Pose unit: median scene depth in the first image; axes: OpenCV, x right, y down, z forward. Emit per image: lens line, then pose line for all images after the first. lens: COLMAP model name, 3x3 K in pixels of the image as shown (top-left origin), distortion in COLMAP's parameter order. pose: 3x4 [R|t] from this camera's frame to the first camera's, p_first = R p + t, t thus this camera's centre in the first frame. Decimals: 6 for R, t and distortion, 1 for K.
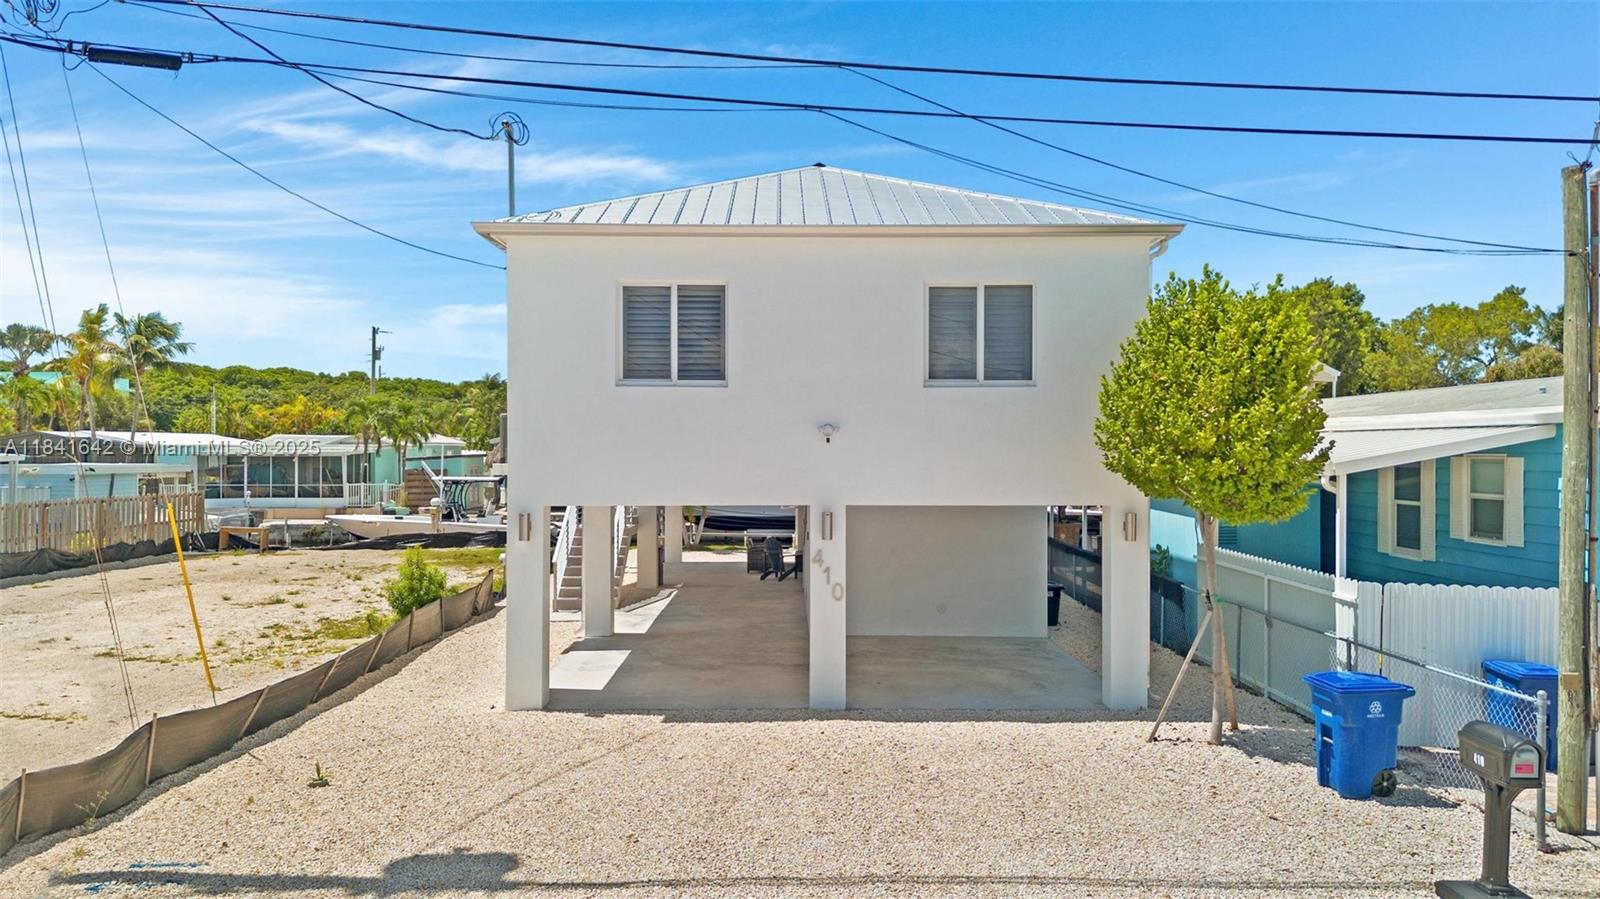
lens RADIAL K [[1203.4, 0, 781.1], [0, 1203.4, 447.7], [0, 0, 1]] dist [0.027449, -0.059679]
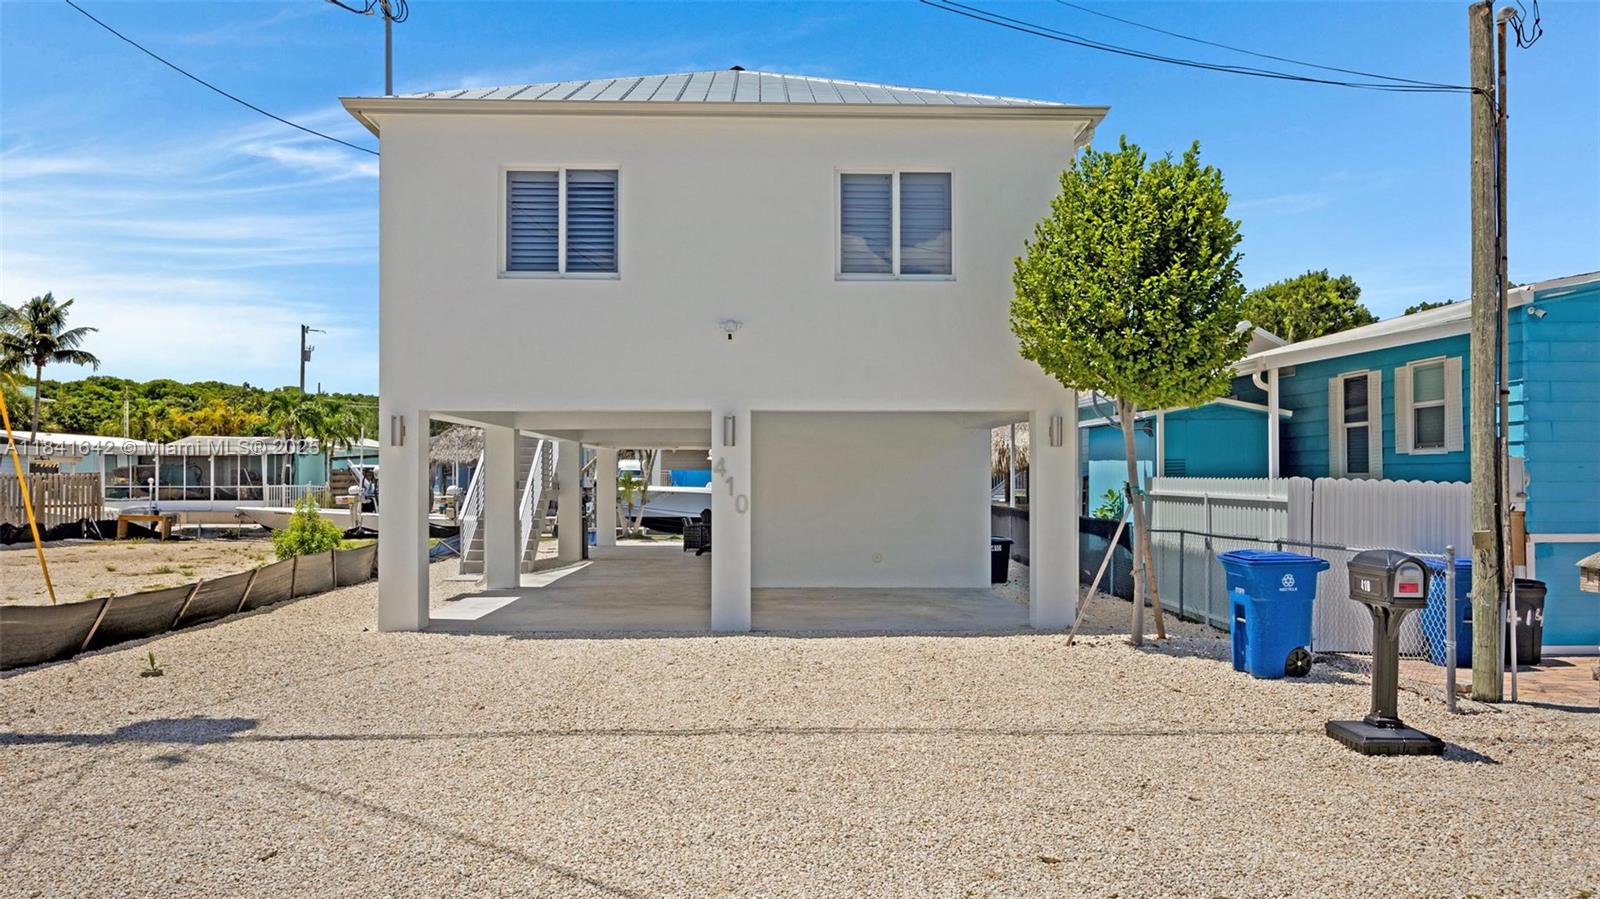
lens RADIAL K [[1309.8, 0, 802.5], [0, 1309.8, 454.1], [0, 0, 1]] dist [-0.069223, 0.075609]
pose [[0.999415, -0.003468, 0.034030, 0.059415], [0.003976, 0.999882, -0.014859, 0.096749], [-0.033975, 0.014986, 0.999310, -0.001047]]
